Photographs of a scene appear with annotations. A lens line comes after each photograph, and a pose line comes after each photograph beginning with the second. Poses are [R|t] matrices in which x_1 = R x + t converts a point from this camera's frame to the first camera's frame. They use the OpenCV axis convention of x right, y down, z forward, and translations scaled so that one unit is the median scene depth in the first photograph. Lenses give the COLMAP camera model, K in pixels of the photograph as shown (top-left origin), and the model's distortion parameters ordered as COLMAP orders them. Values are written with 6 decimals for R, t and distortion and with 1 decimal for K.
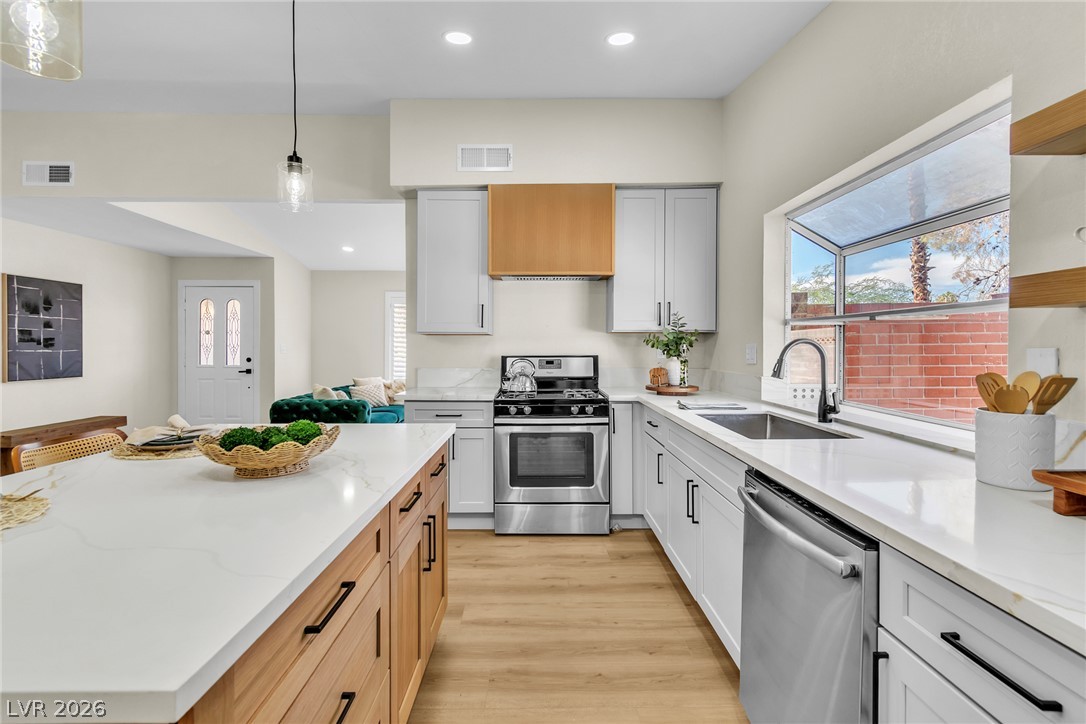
lens RADIAL K [[477.4, 0, 543.2], [0, 477.4, 344.2], [0, 0, 1]] dist [-0.021531, 0.000083]
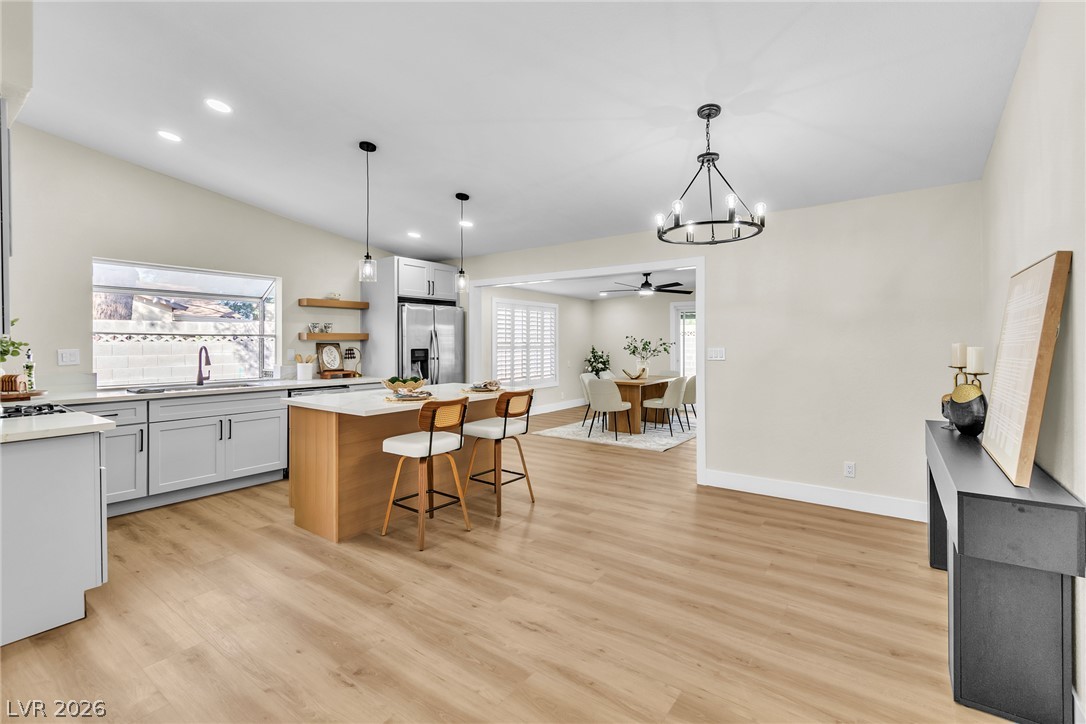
lens RADIAL K [[477.4, 0, 543.2], [0, 477.4, 344.2], [0, 0, 1]] dist [-0.021531, 0.000083]
pose [[-0.800883, -0.000552, 0.598821, -2.179932], [-0.001937, 0.999997, -0.001669, -0.021855], [-0.598818, -0.002496, -0.800881, 2.034044]]
